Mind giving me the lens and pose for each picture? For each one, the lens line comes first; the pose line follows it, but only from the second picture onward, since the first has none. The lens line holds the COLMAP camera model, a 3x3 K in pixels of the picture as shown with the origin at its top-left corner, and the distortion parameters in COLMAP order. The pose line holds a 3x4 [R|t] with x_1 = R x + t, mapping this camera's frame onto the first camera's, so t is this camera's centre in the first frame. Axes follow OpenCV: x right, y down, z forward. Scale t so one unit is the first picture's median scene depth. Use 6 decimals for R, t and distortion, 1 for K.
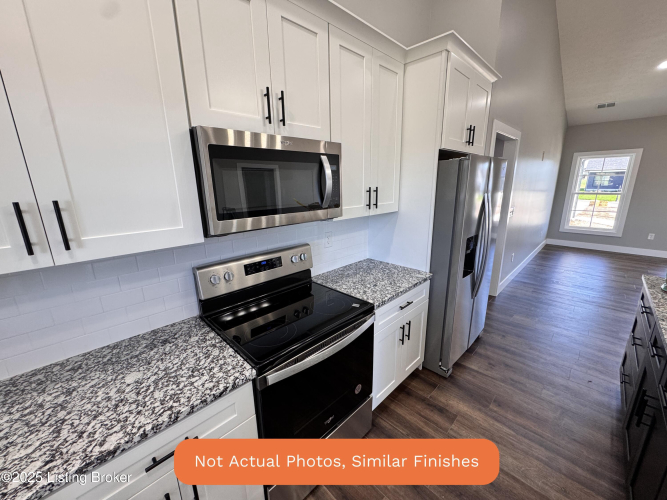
lens RADIAL K [[266.0, 0, 333.0], [0, 266.0, 248.5], [0, 0, 1]] dist [-0.000486, -0.000091]
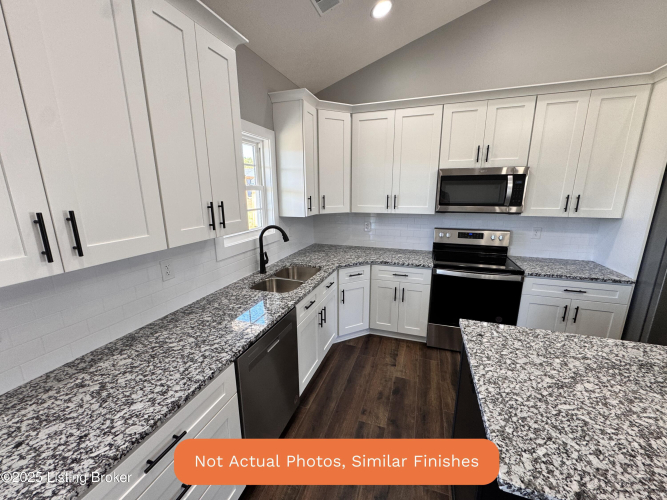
lens RADIAL K [[266.0, 0, 333.0], [0, 266.0, 248.5], [0, 0, 1]] dist [-0.000486, -0.000091]
pose [[0.439790, 0.209520, -0.873319, 1.008714], [-0.220934, 0.967764, 0.120920, 0.149617], [0.870502, 0.139767, 0.471903, -0.714162]]
